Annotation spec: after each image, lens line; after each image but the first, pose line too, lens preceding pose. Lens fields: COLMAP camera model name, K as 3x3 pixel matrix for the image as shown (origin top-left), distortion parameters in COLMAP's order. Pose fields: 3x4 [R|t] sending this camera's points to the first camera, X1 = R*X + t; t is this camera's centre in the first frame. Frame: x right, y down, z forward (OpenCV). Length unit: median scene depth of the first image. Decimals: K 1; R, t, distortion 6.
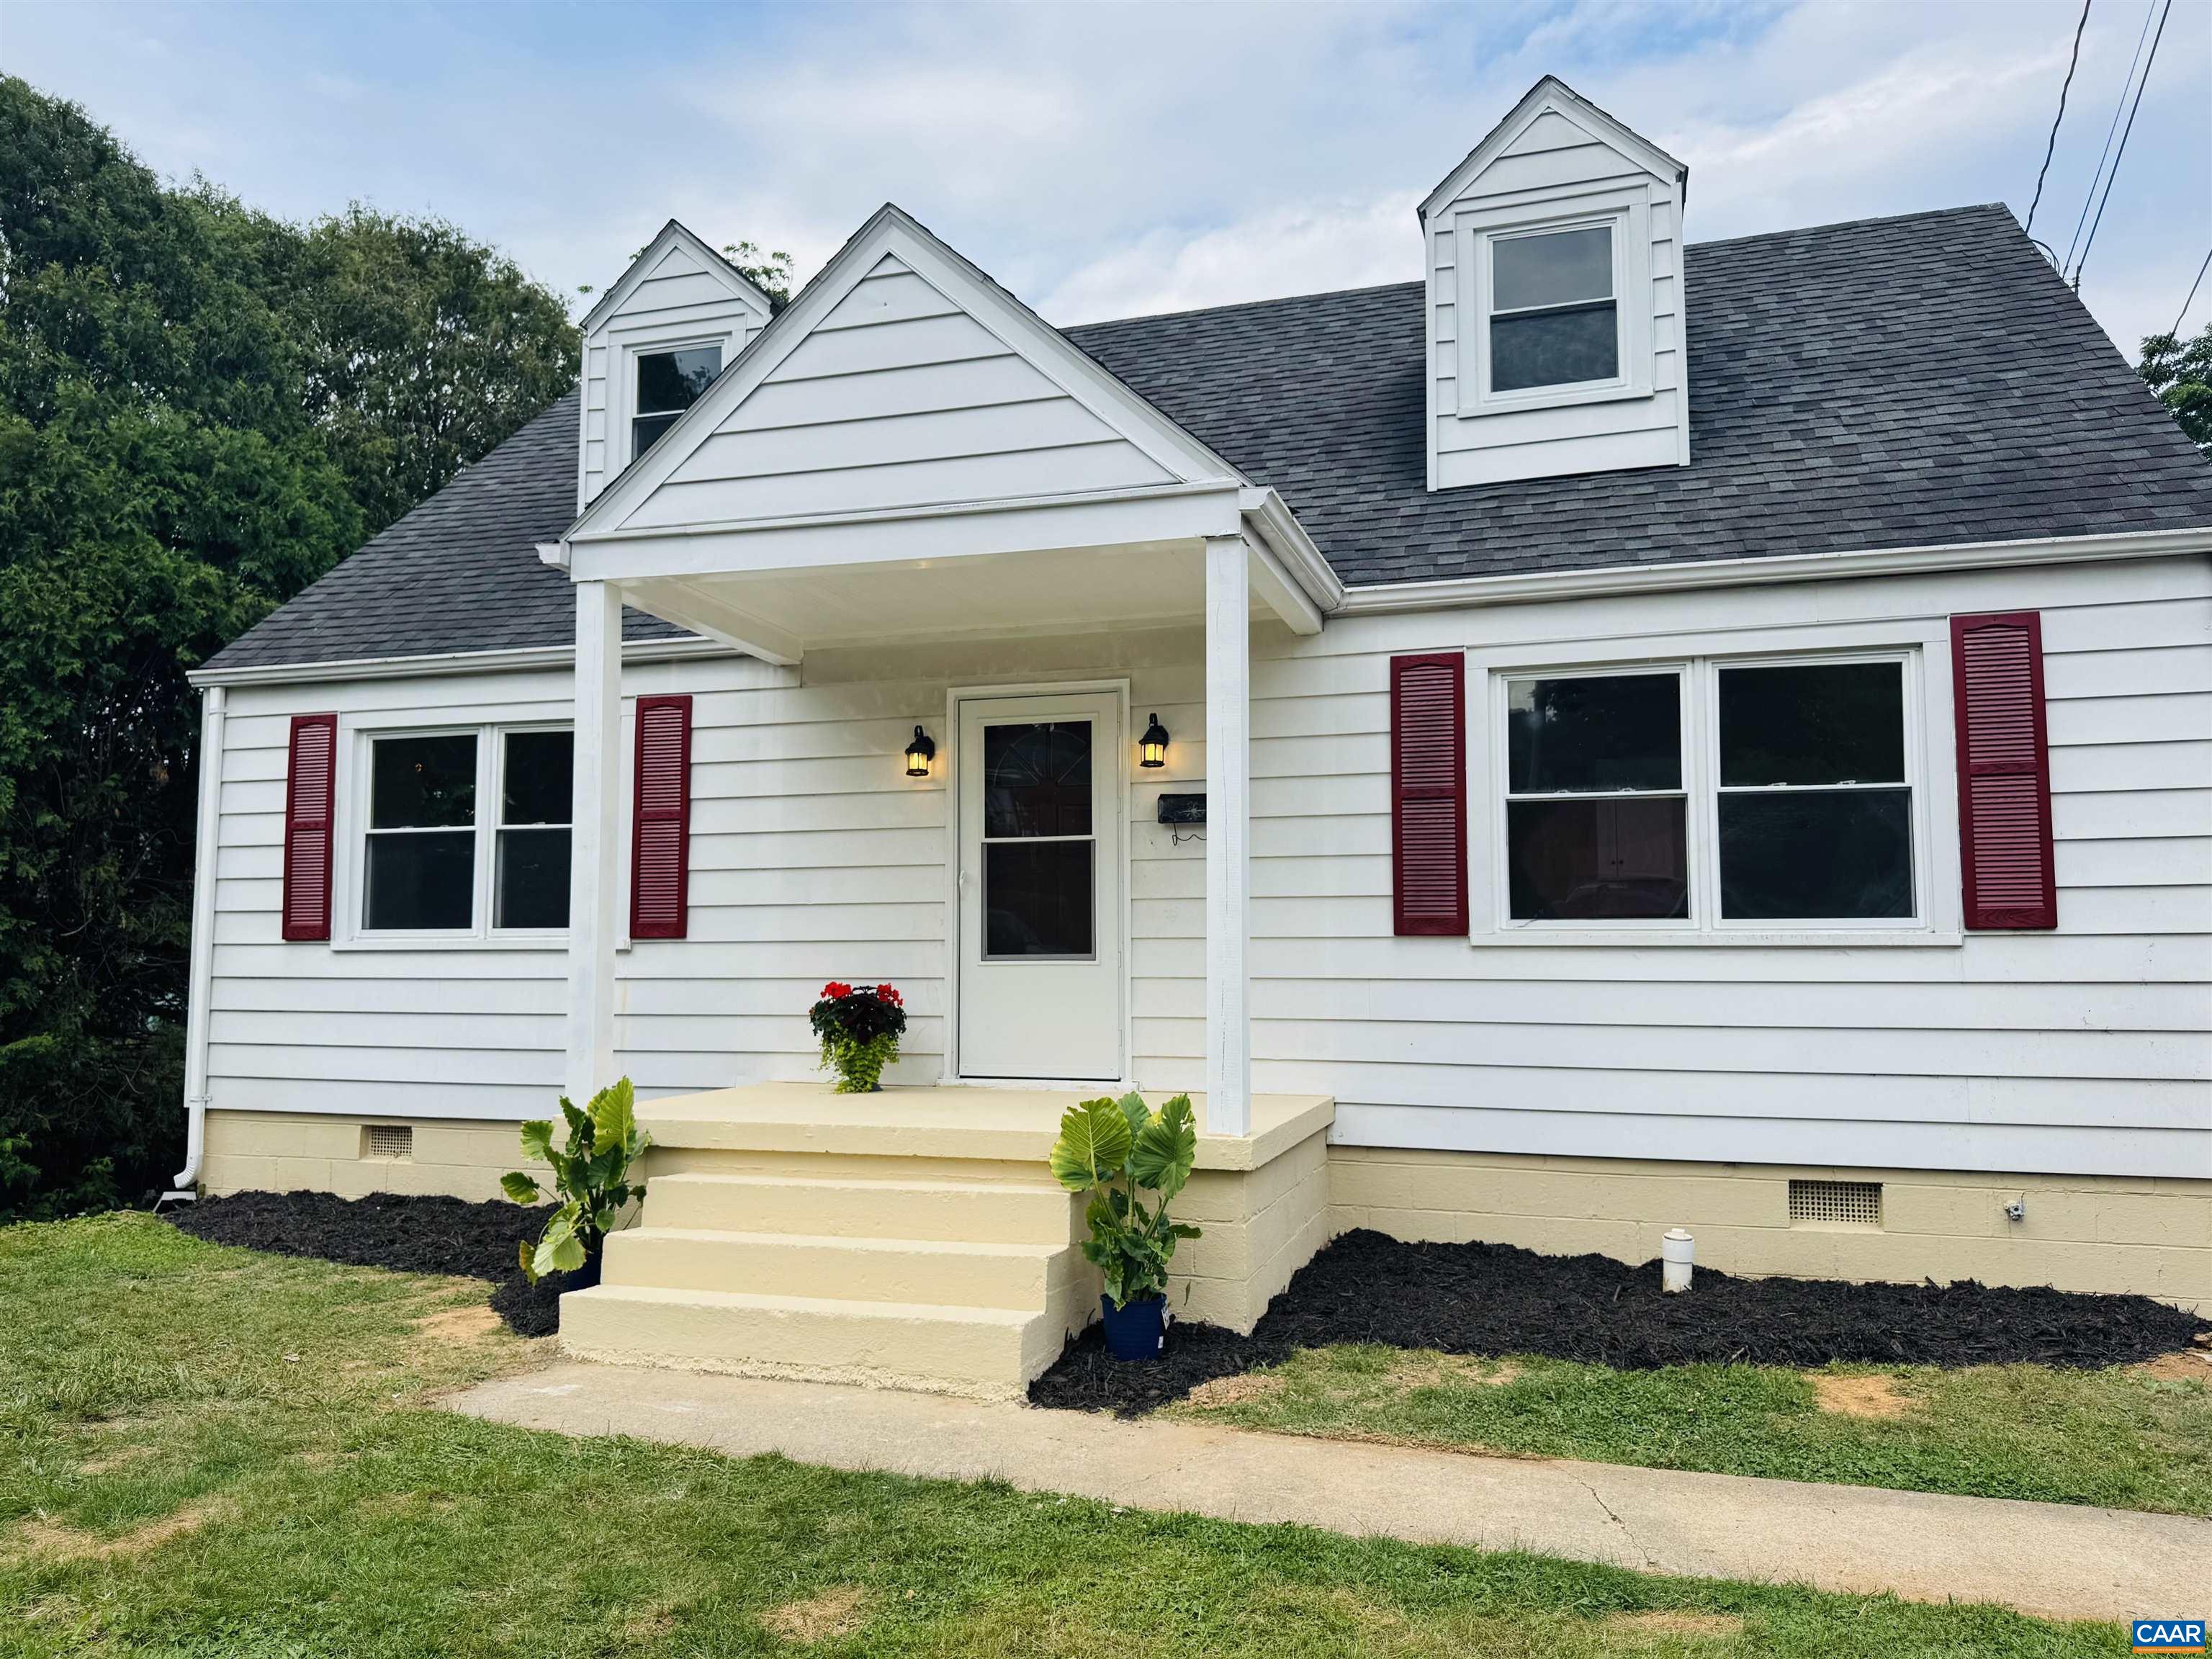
lens RADIAL K [[1545.8, 0, 1106.0], [0, 1545.8, 829.5], [0, 0, 1]] dist [0.100485, -0.162262]
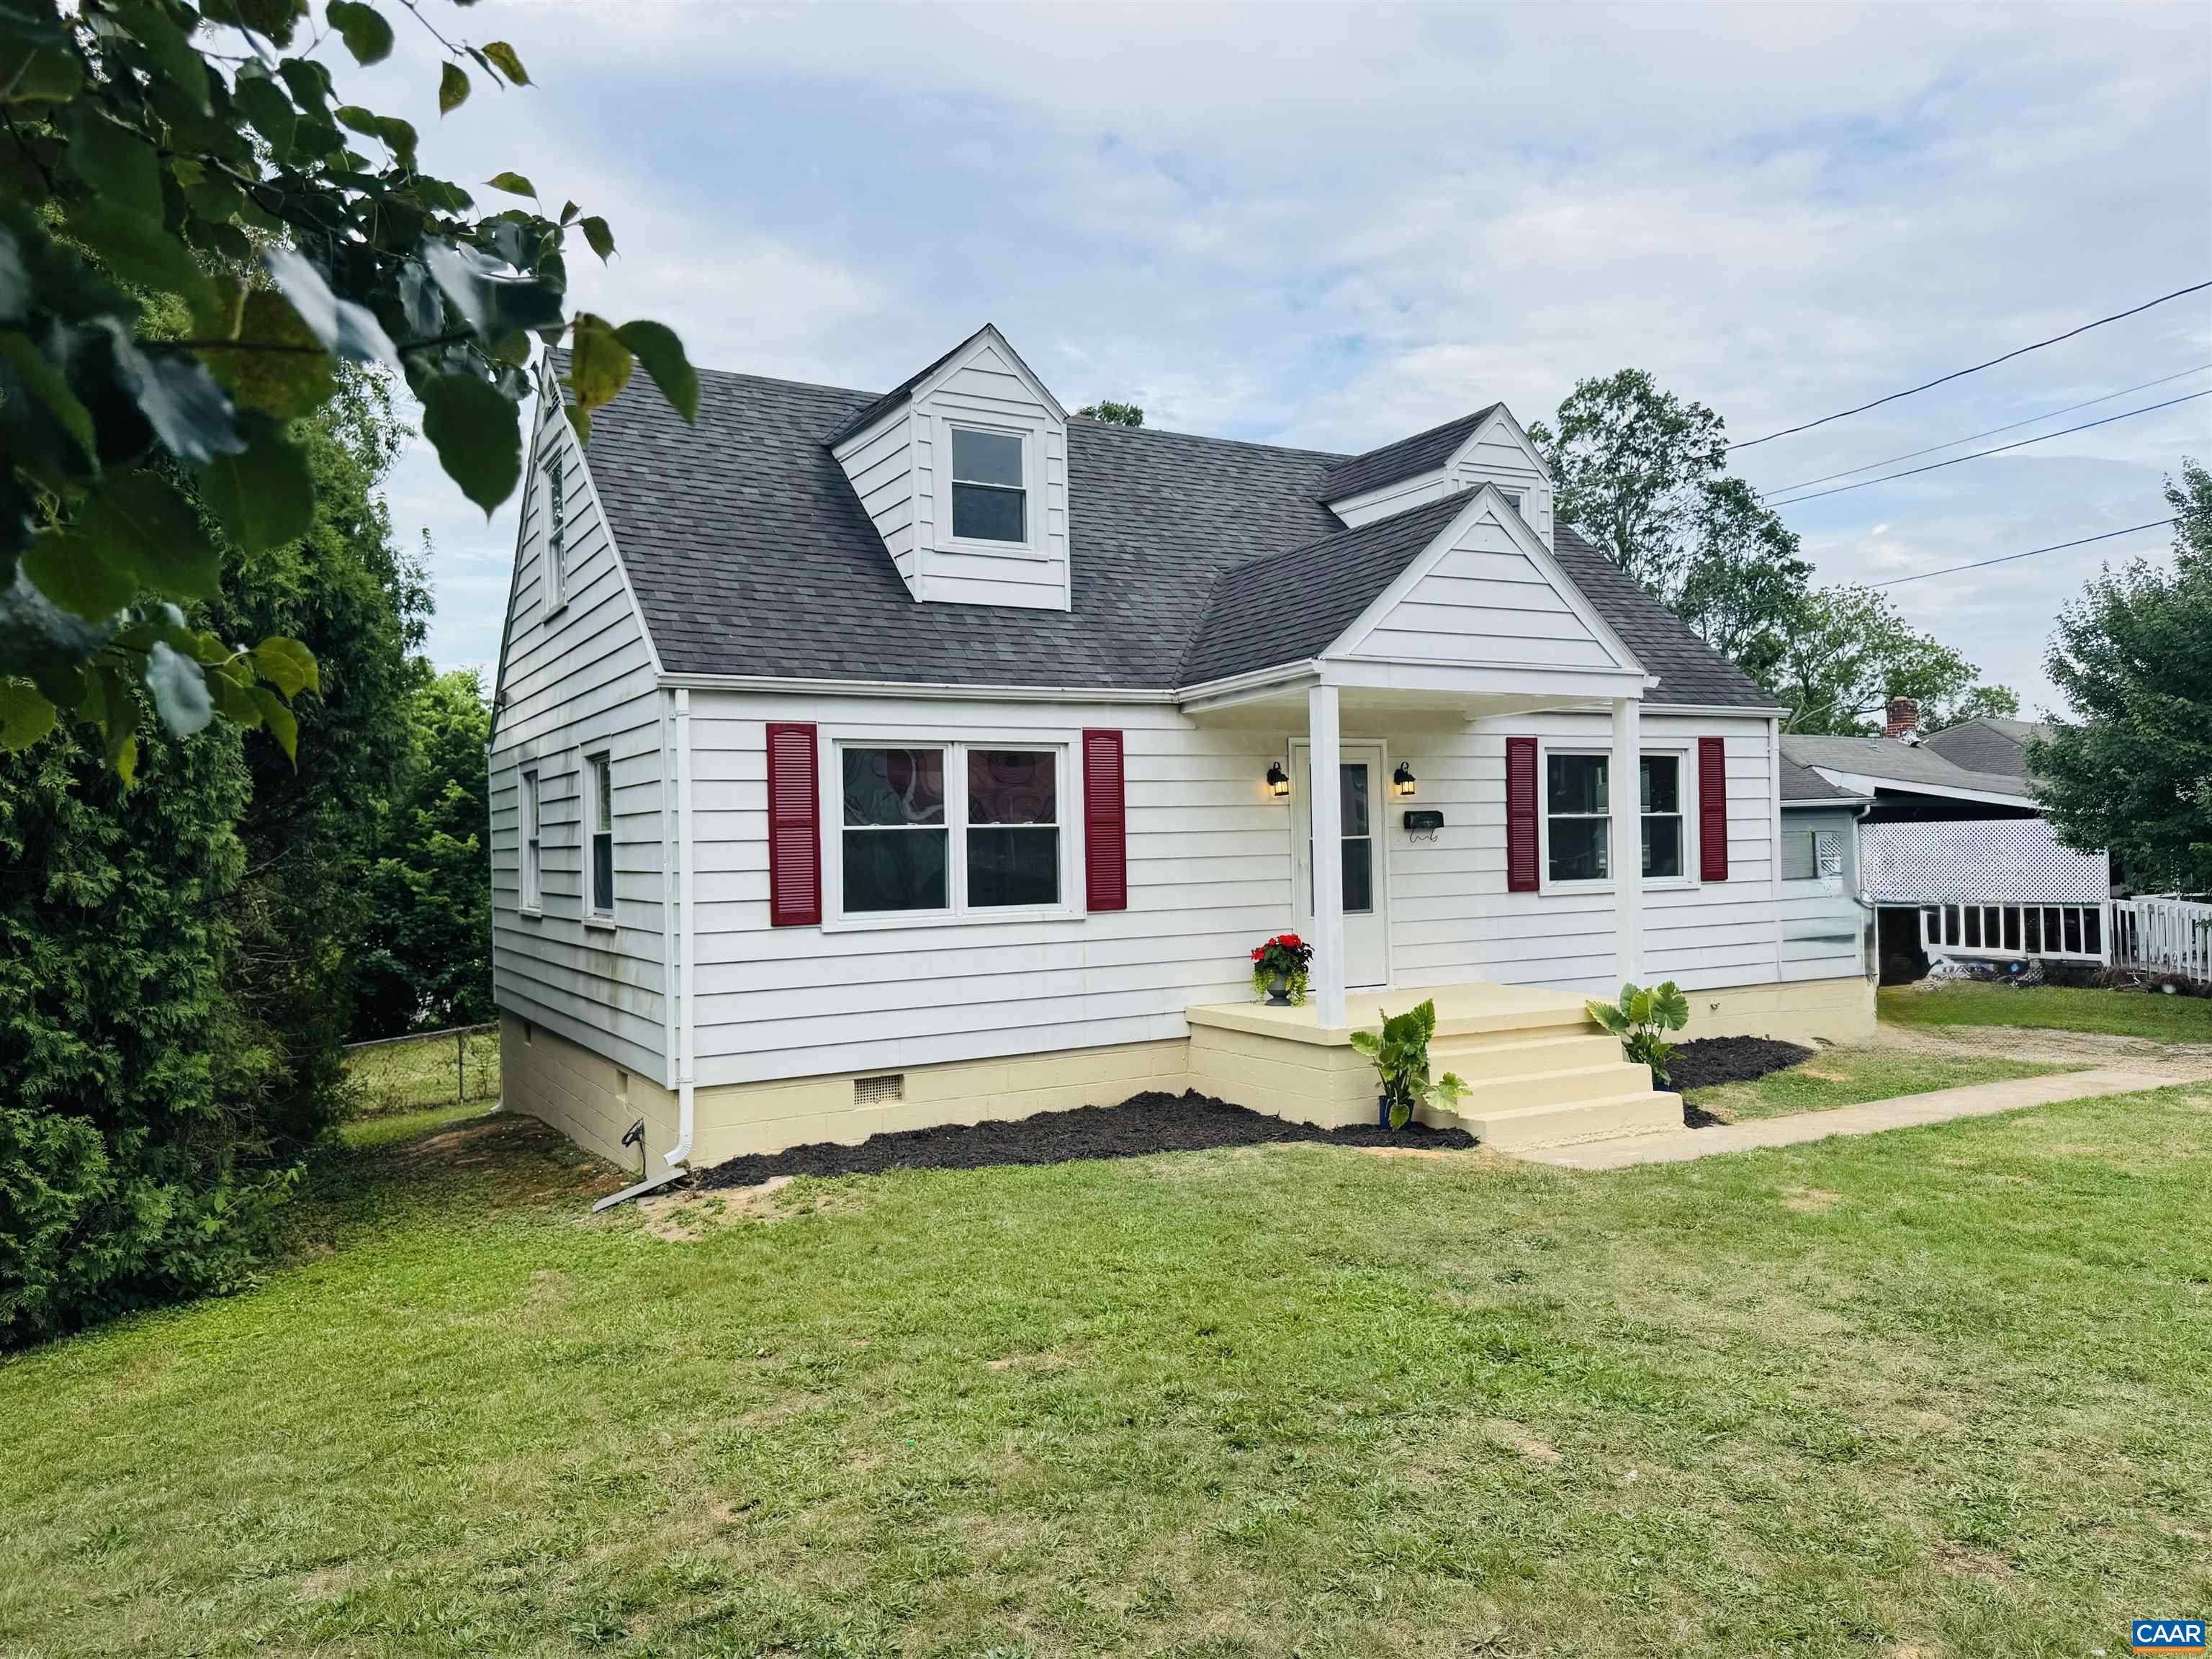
lens RADIAL K [[1554.3, 0, 1106.0], [0, 1554.3, 829.5], [0, 0, 1]] dist [0.127078, -0.166900]
pose [[0.681427, -0.009353, 0.731826, -1.406927], [-0.036424, 0.998246, 0.046673, -0.069745], [-0.730979, -0.058460, 0.679891, 0.093564]]
